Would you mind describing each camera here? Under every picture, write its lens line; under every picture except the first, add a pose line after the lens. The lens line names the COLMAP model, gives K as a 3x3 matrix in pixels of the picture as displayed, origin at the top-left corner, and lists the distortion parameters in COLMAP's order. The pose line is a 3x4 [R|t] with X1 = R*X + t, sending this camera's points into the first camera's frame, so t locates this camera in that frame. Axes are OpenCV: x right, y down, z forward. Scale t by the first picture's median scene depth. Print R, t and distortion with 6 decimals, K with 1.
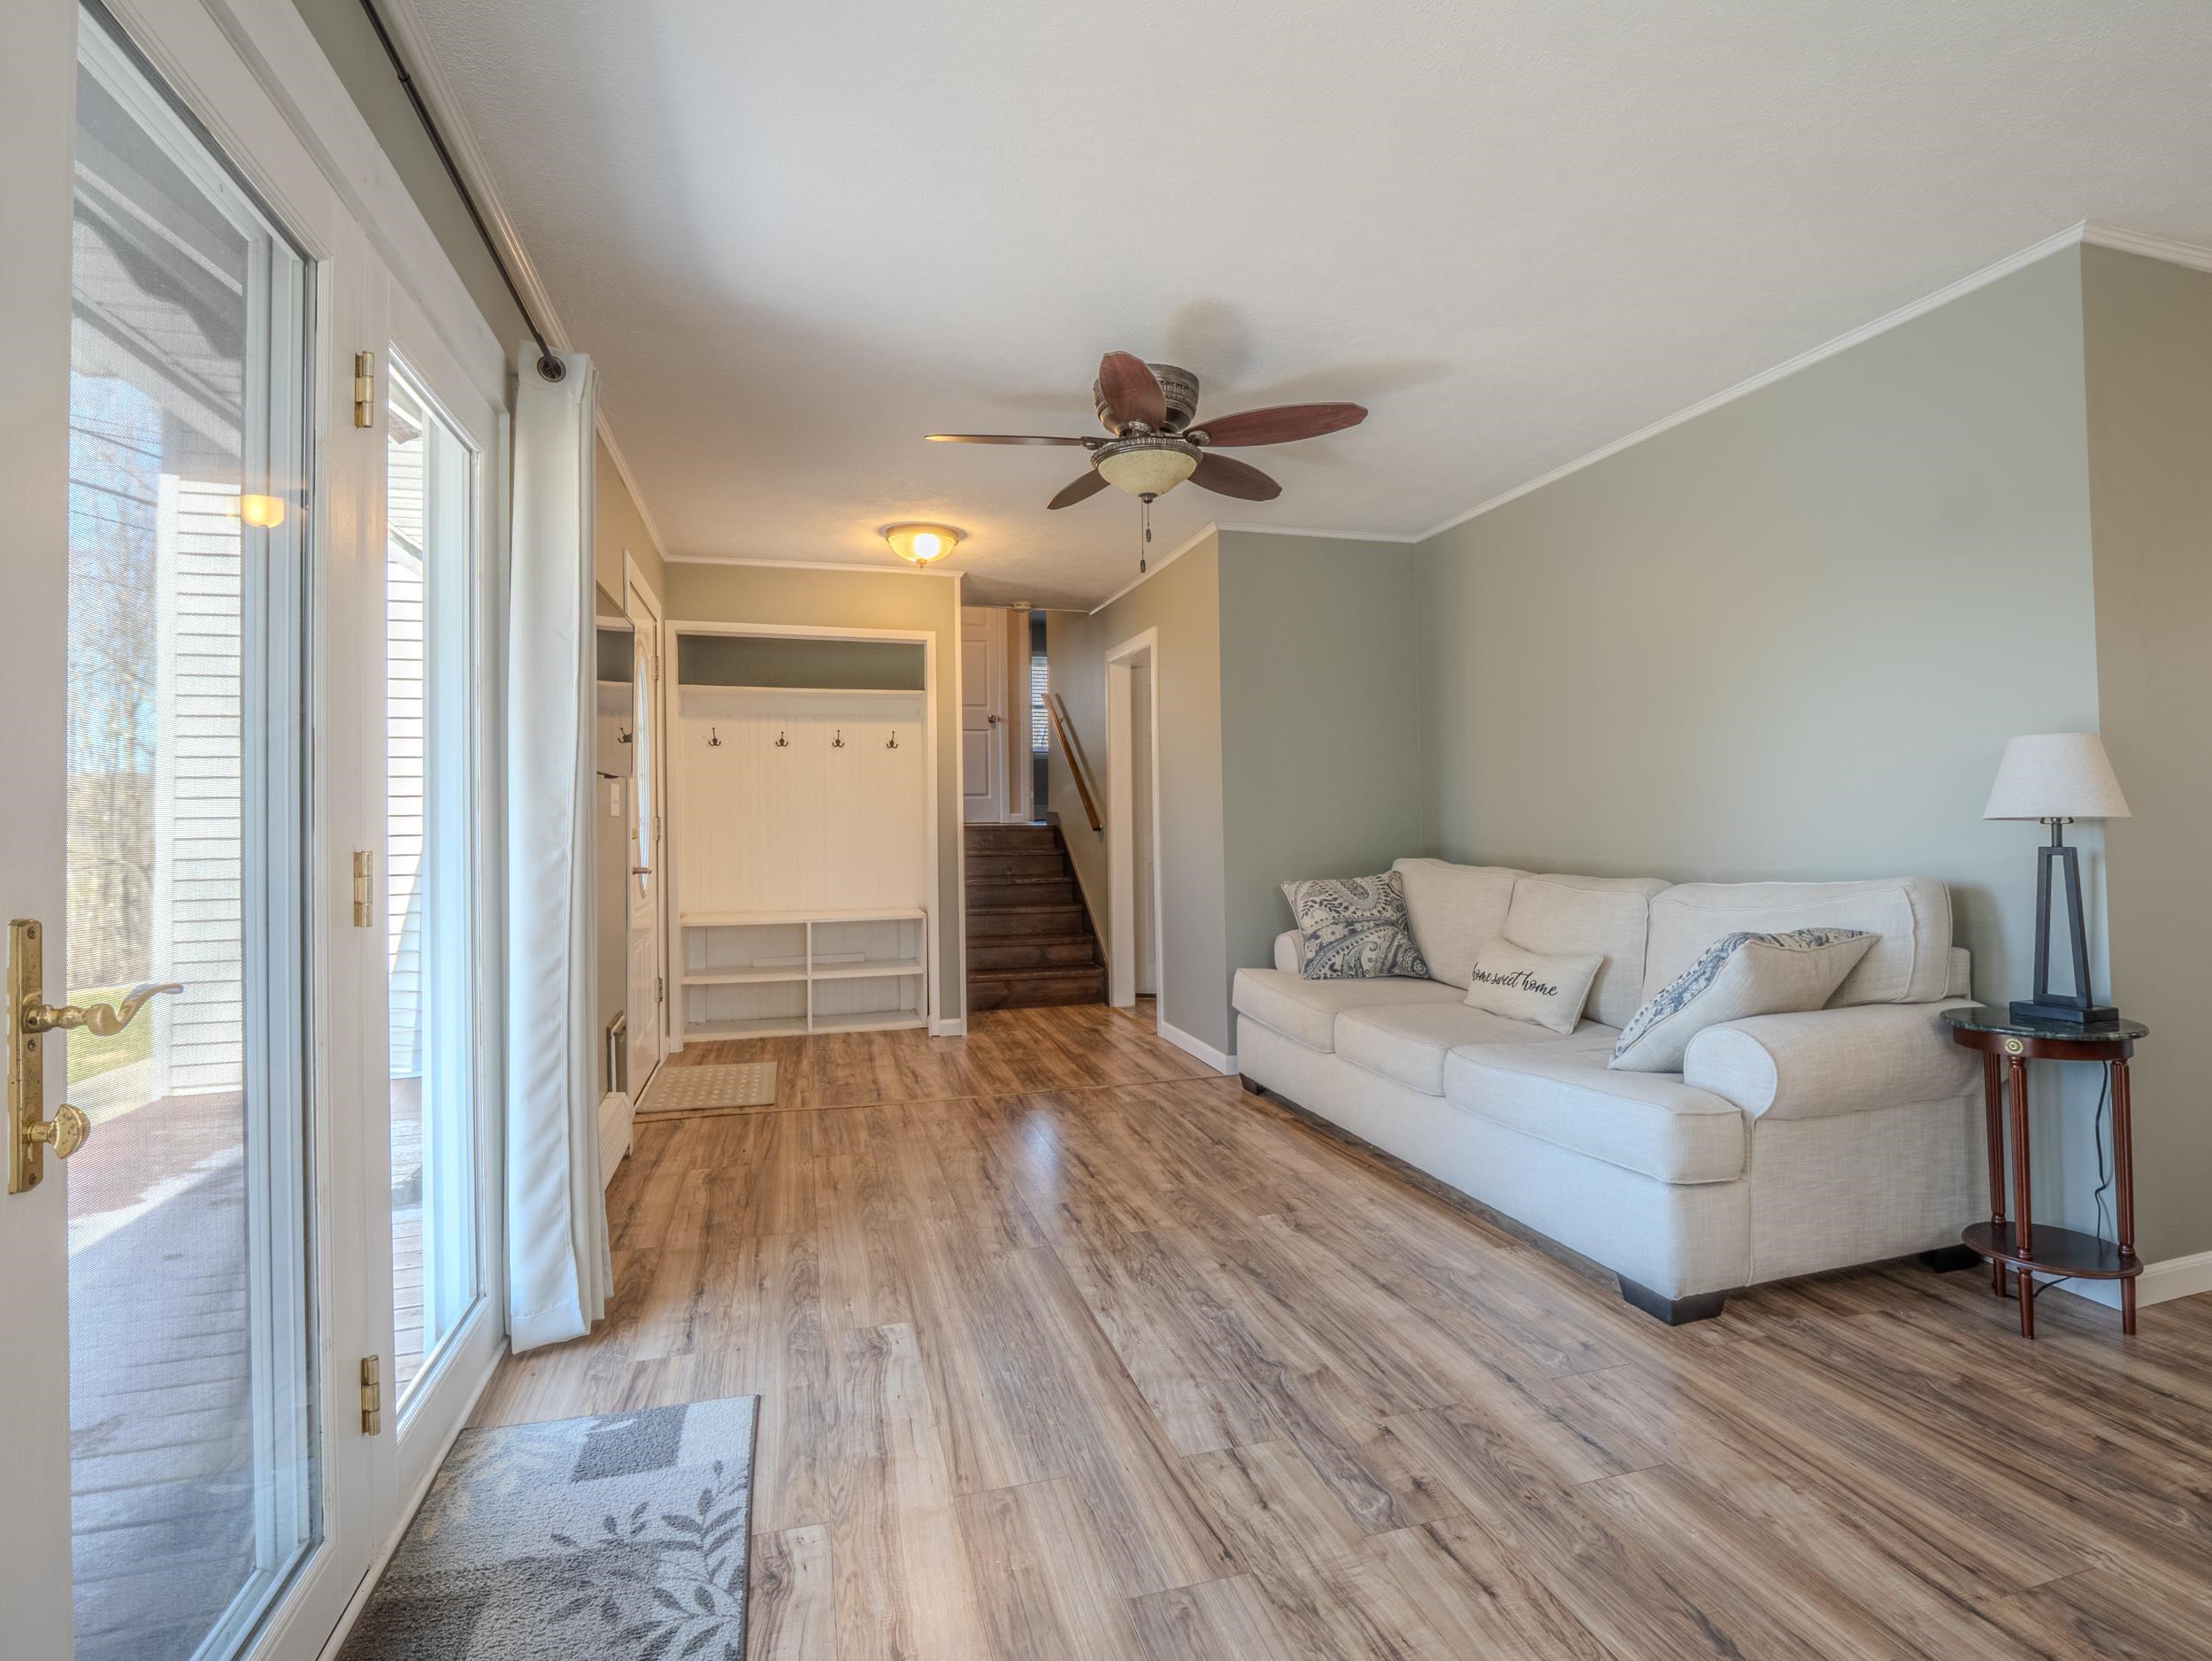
lens RADIAL K [[1070.7, 0, 1106.0], [0, 1070.7, 799.7], [0, 0, 1]] dist [-0.017753, 0.001425]
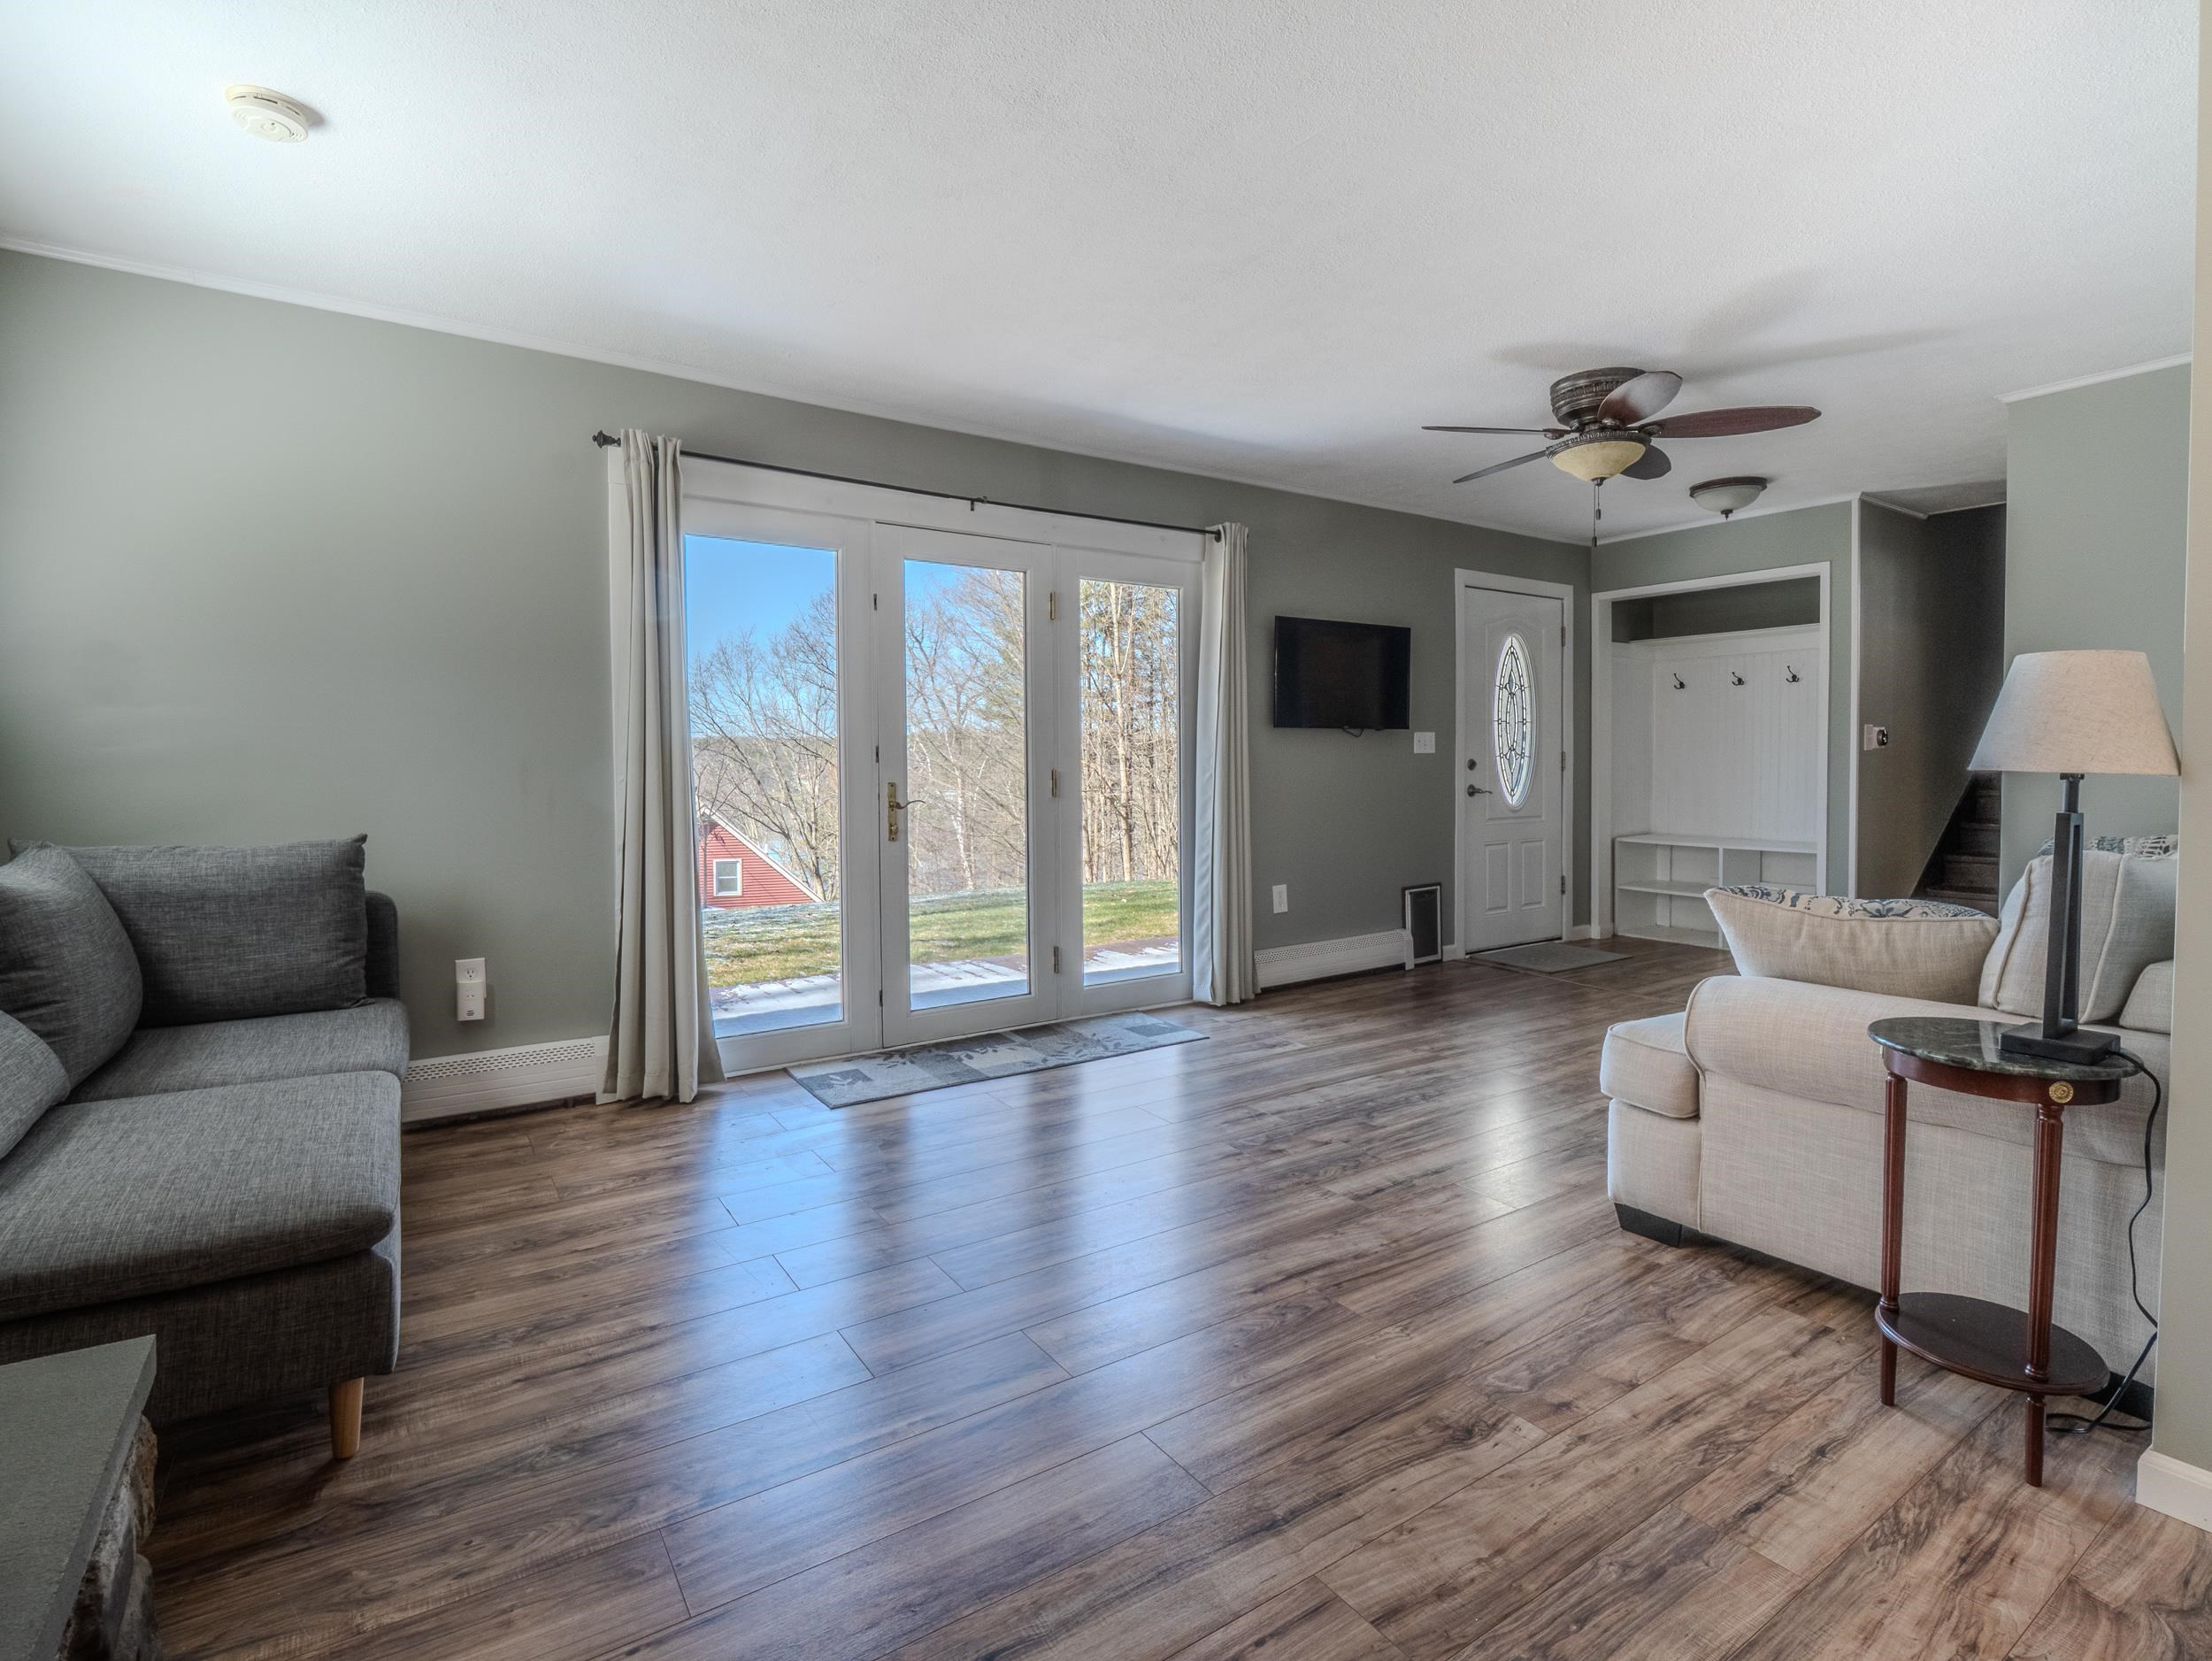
lens RADIAL K [[1070.7, 0, 1106.0], [0, 1070.7, 799.7], [0, 0, 1]] dist [-0.017753, 0.001425]
pose [[0.296716, 0.043223, -0.953987, 1.485830], [0.022753, 0.998372, 0.052311, -0.013239], [0.954695, -0.037228, 0.295250, 0.201181]]
